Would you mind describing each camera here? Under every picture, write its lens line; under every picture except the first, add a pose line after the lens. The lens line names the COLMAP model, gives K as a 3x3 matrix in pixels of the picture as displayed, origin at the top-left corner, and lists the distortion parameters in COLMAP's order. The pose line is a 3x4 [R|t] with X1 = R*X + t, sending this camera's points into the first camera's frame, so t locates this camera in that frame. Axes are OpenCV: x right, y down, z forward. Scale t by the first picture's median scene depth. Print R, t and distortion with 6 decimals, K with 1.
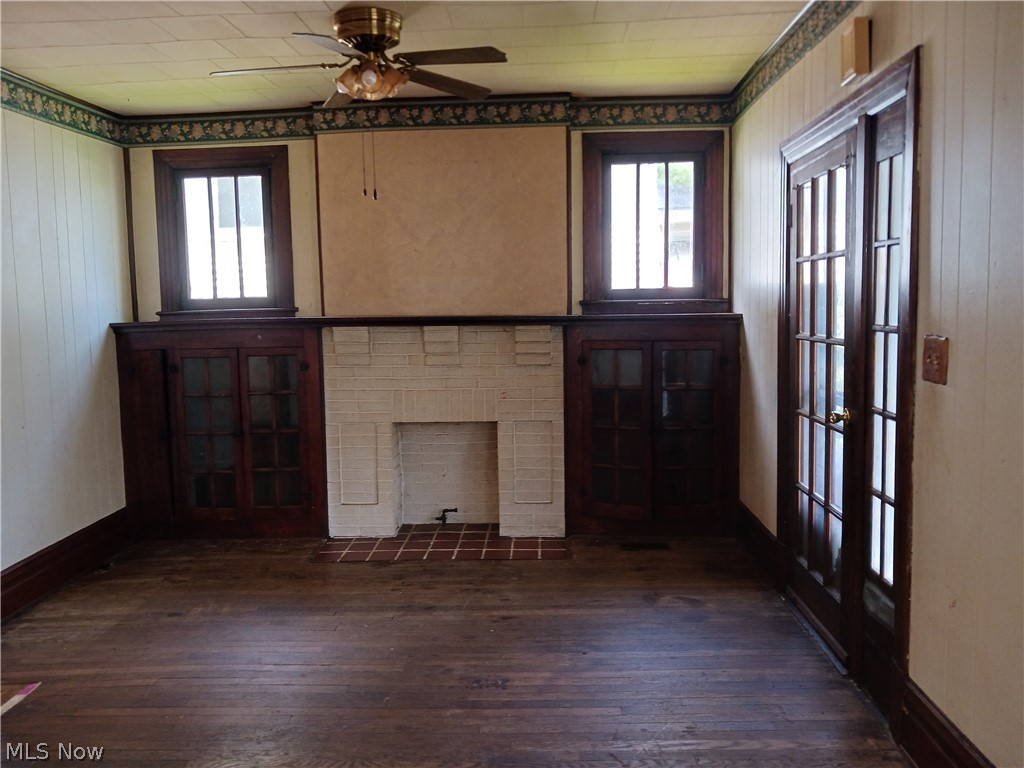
lens RADIAL K [[815.6, 0, 513.0], [0, 815.6, 379.7], [0, 0, 1]] dist [0.004138, -0.011511]
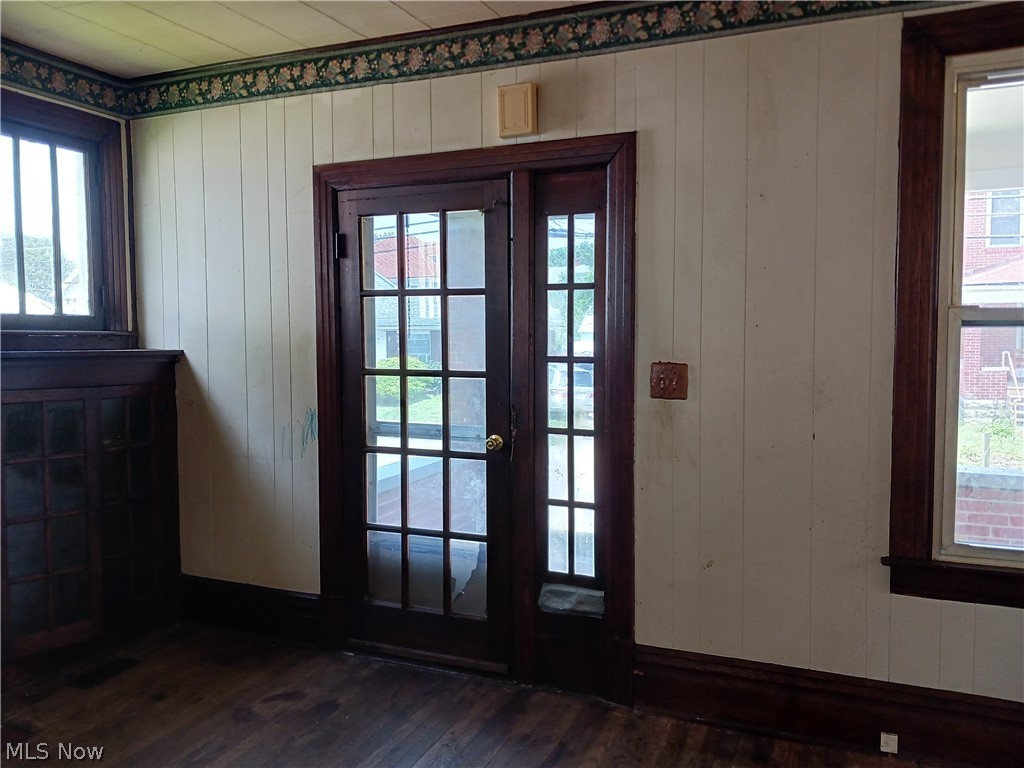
lens RADIAL K [[815.6, 0, 511.9], [0, 815.6, 384.9], [0, 0, 1]] dist [0.004138, -0.011511]
pose [[0.347151, -0.046116, 0.936675, -0.377920], [0.086201, 0.996131, 0.017095, -0.030504], [-0.933839, 0.074808, 0.349783, 0.389741]]
